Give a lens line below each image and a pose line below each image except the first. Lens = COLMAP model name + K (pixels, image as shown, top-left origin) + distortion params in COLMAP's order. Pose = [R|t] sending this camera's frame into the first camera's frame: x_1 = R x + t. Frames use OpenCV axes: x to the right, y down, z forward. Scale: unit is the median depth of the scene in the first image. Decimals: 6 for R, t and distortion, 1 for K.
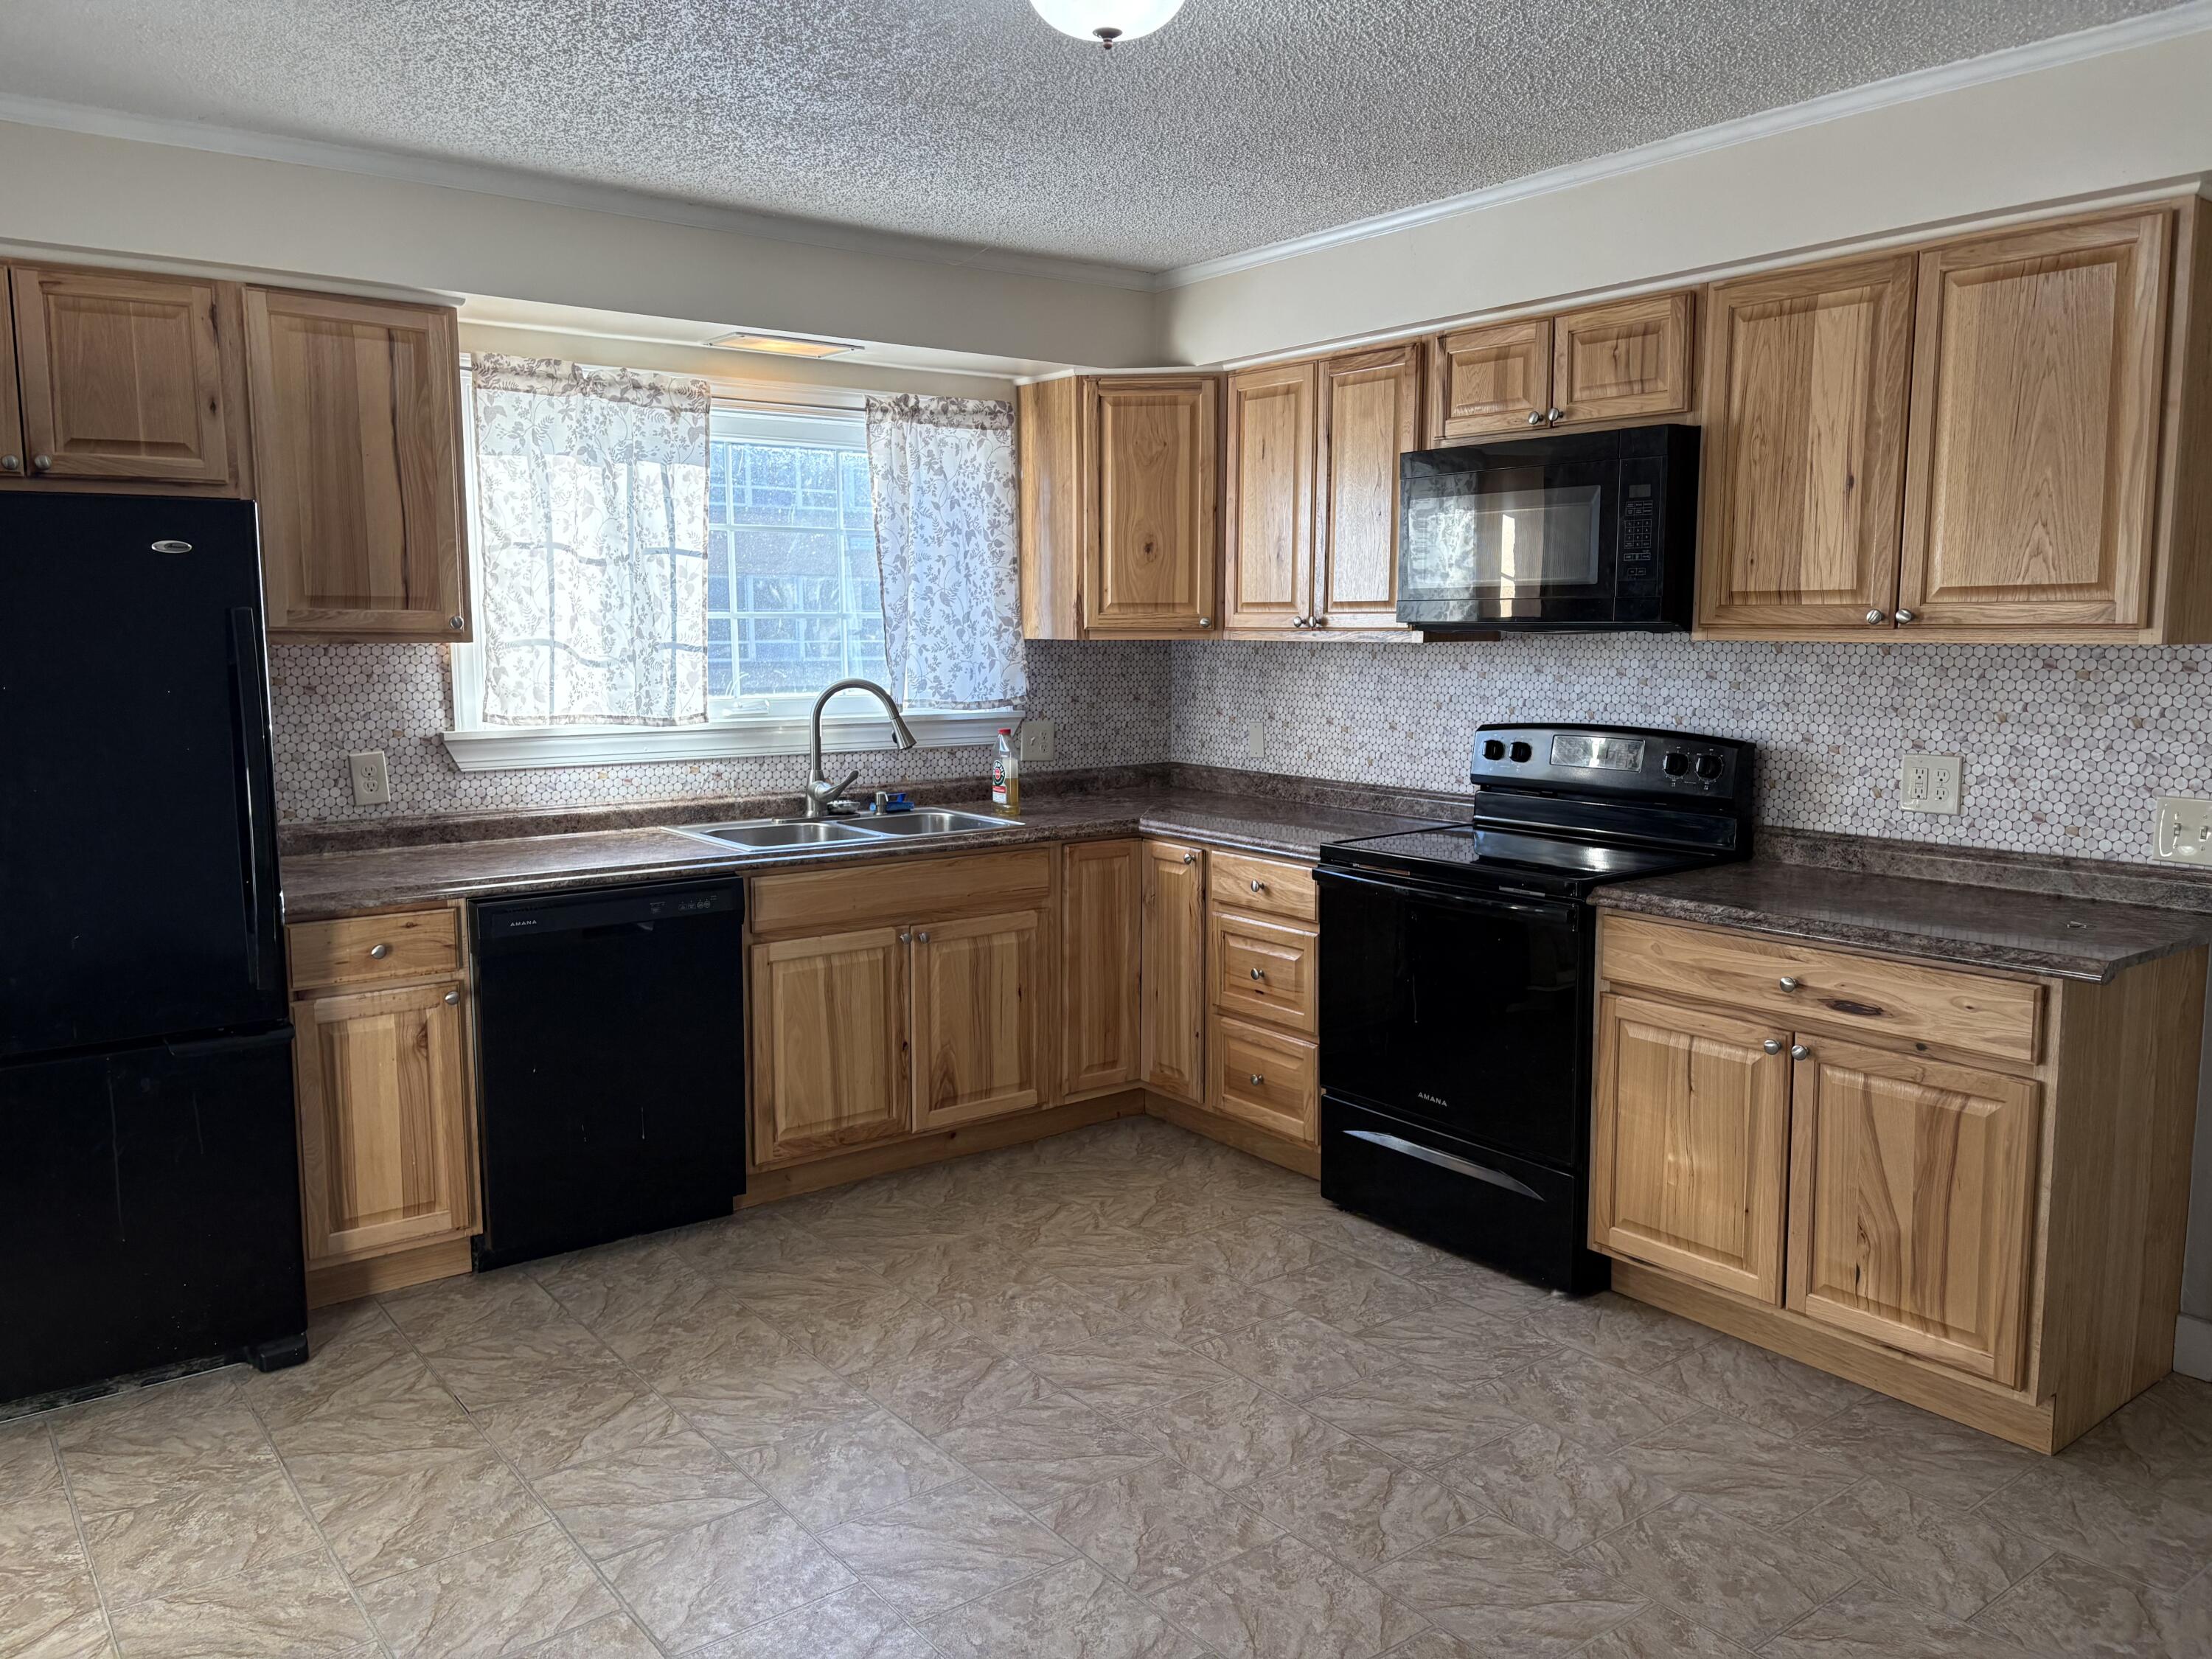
lens RADIAL K [[1670.6, 0, 1117.3], [0, 1670.6, 832.5], [0, 0, 1]] dist [0.022579, -0.037800]
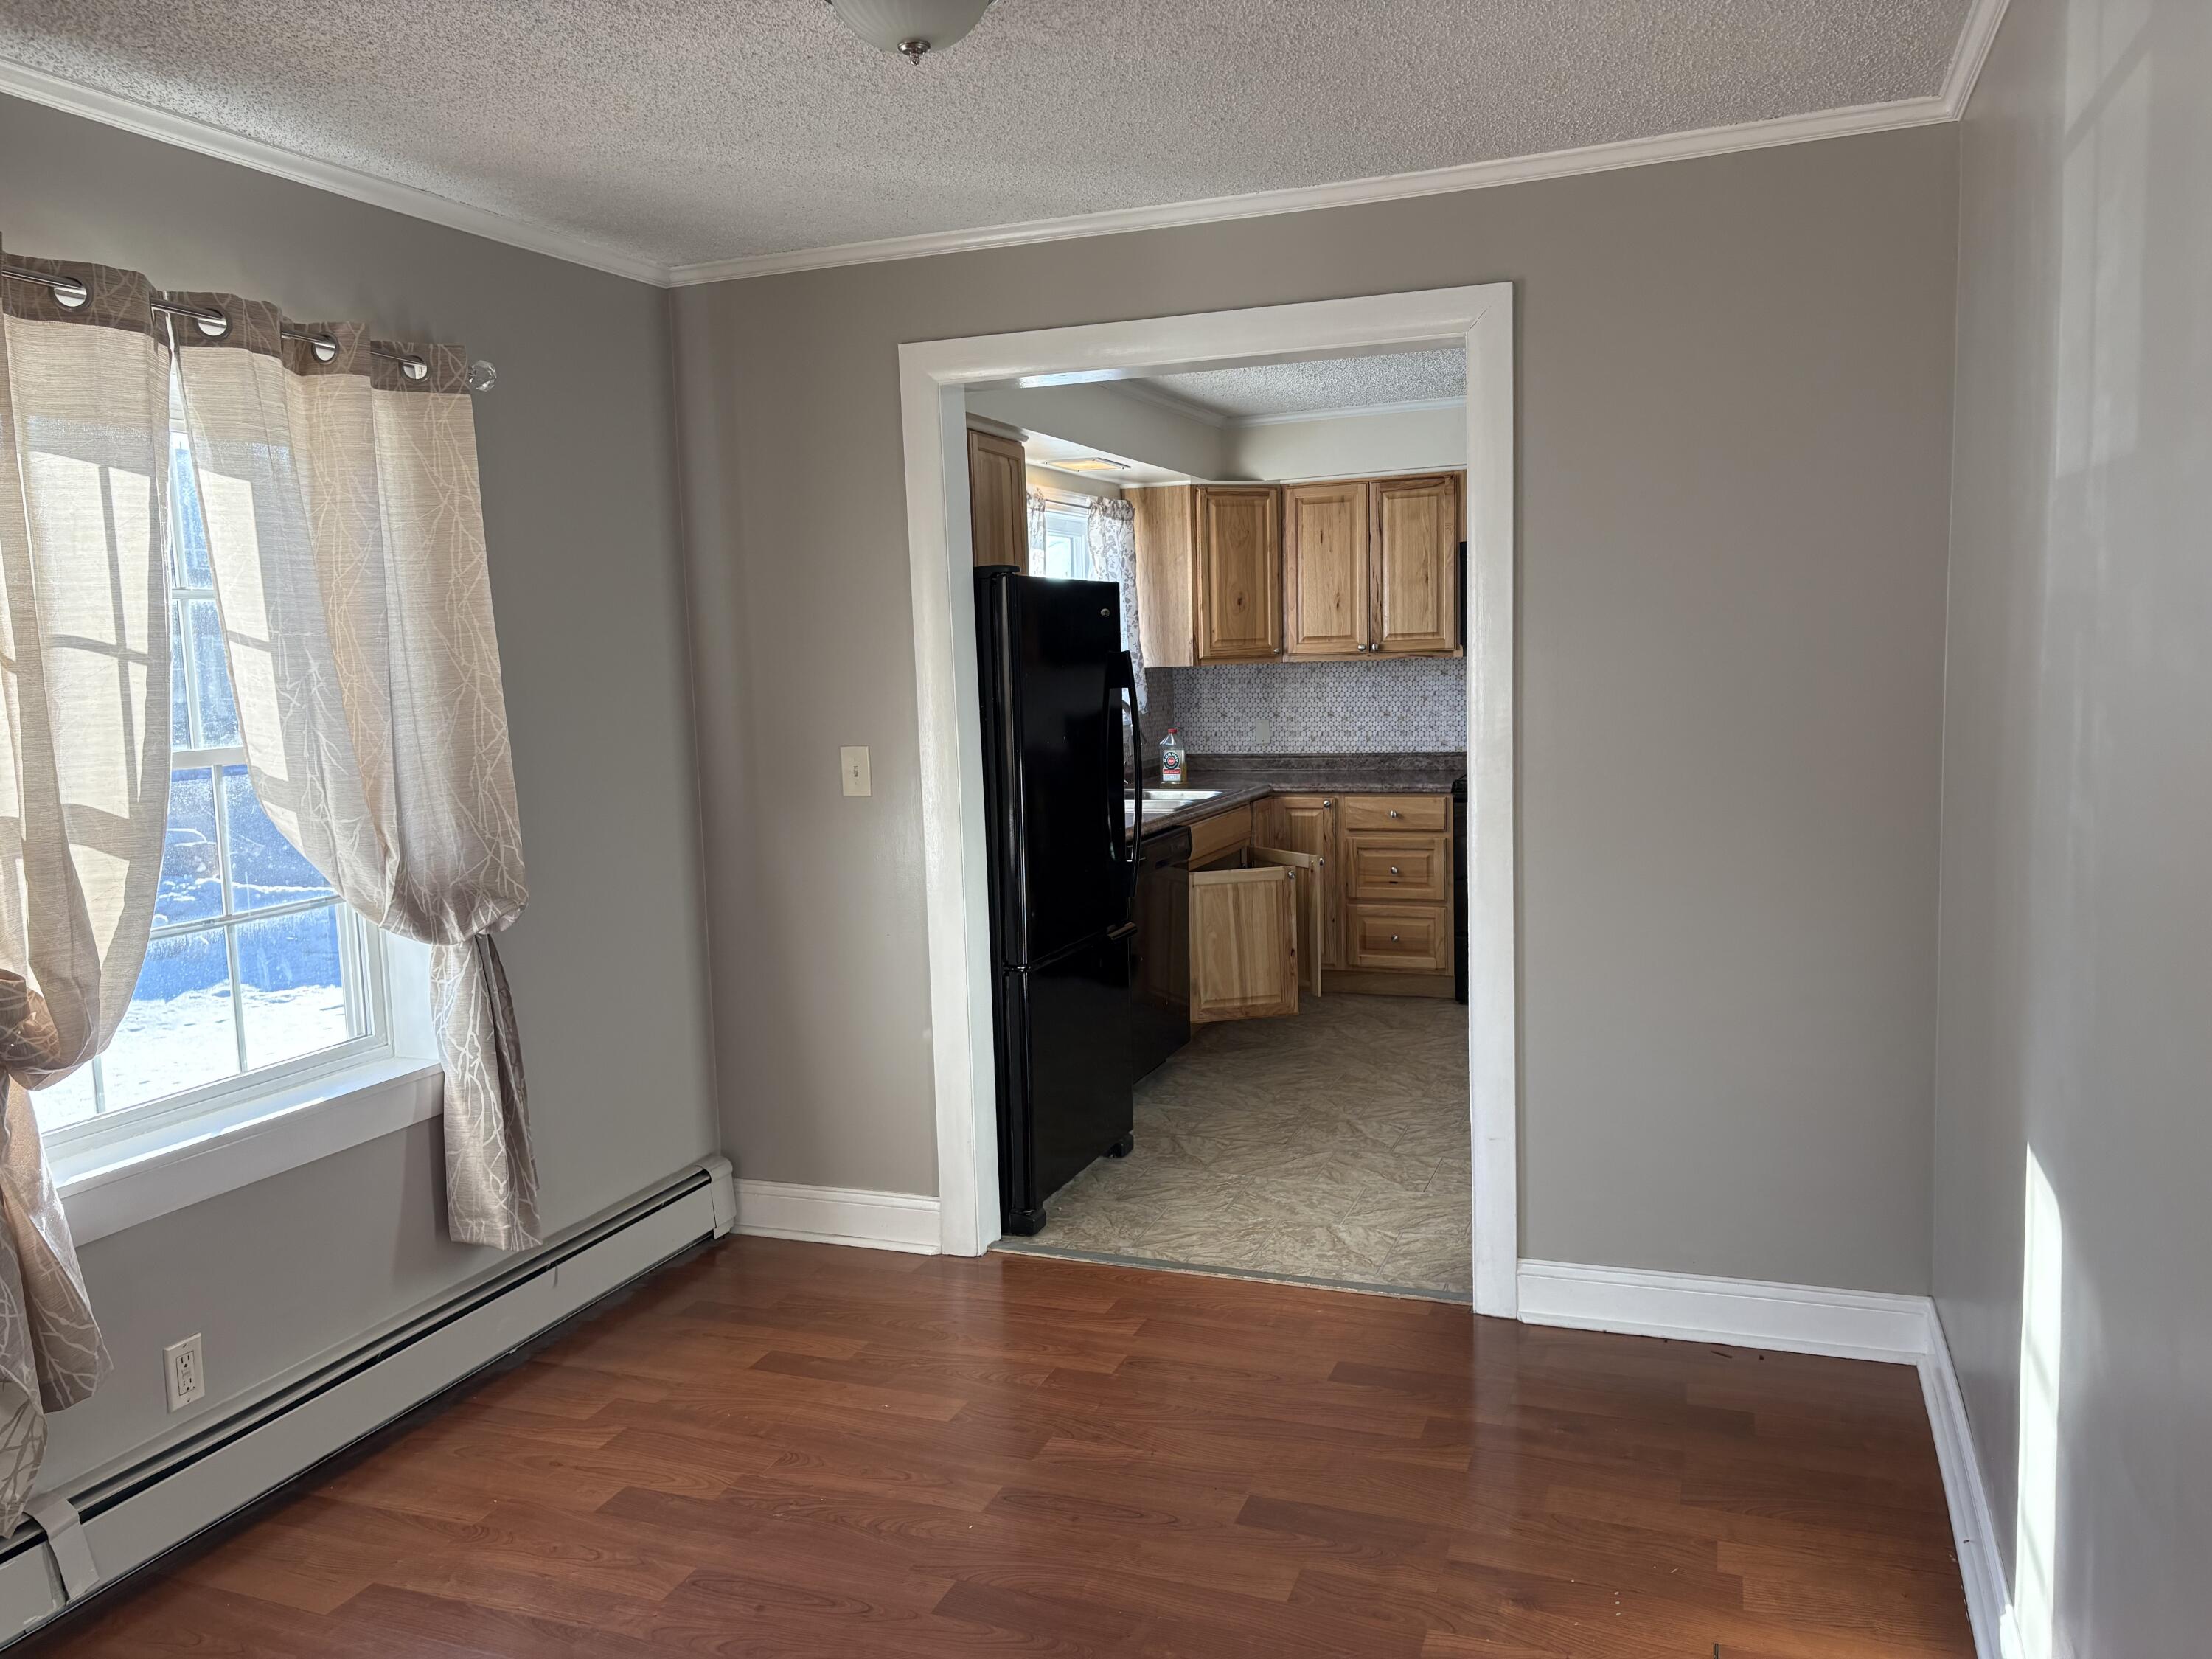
lens RADIAL K [[1670.6, 0, 1084.7], [0, 1670.6, 833.9], [0, 0, 1]] dist [0.022579, -0.037800]
pose [[0.861623, -0.081630, 0.500942, -1.026745], [0.094625, 0.995513, -0.000534, 0.025545], [-0.498650, 0.047862, 0.865481, -0.237031]]
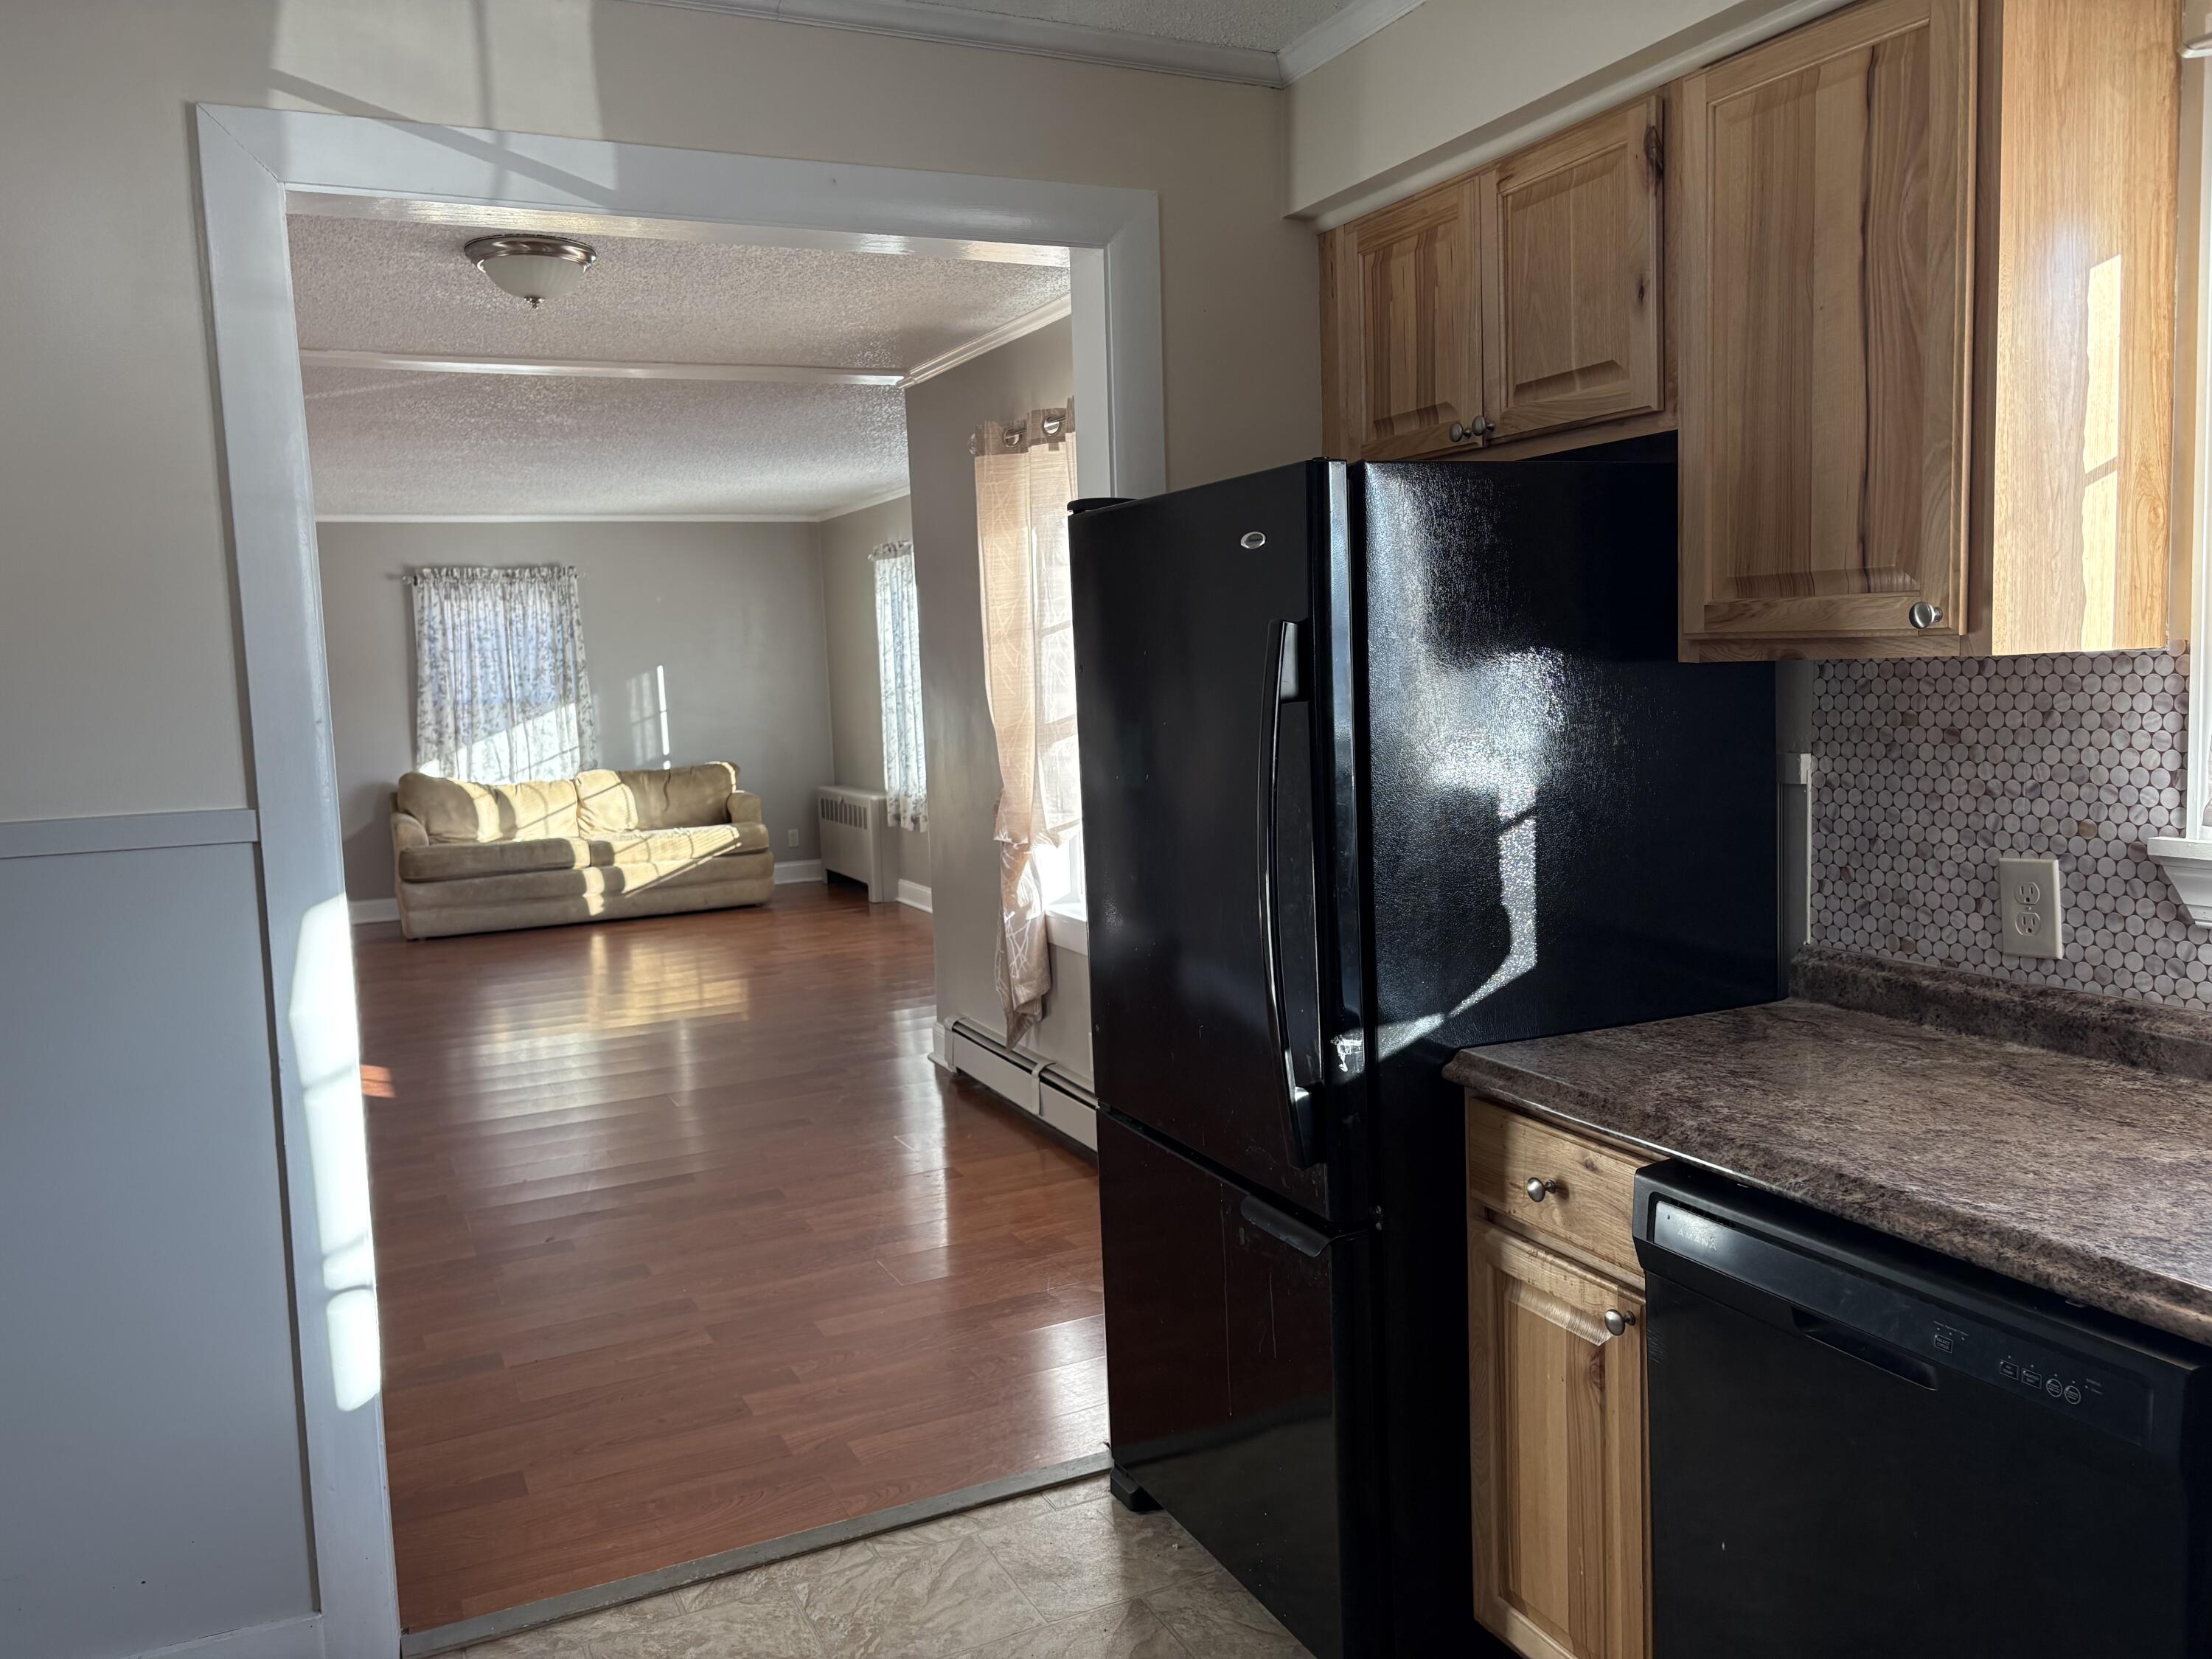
lens RADIAL K [[1670.6, 0, 1108.4], [0, 1670.6, 810.0], [0, 0, 1]] dist [0.022579, -0.037800]
pose [[-0.219041, 0.097367, -0.970845, 0.127155], [-0.086293, 0.989176, 0.118674, -0.100471], [0.971892, 0.109772, -0.208268, 0.825764]]
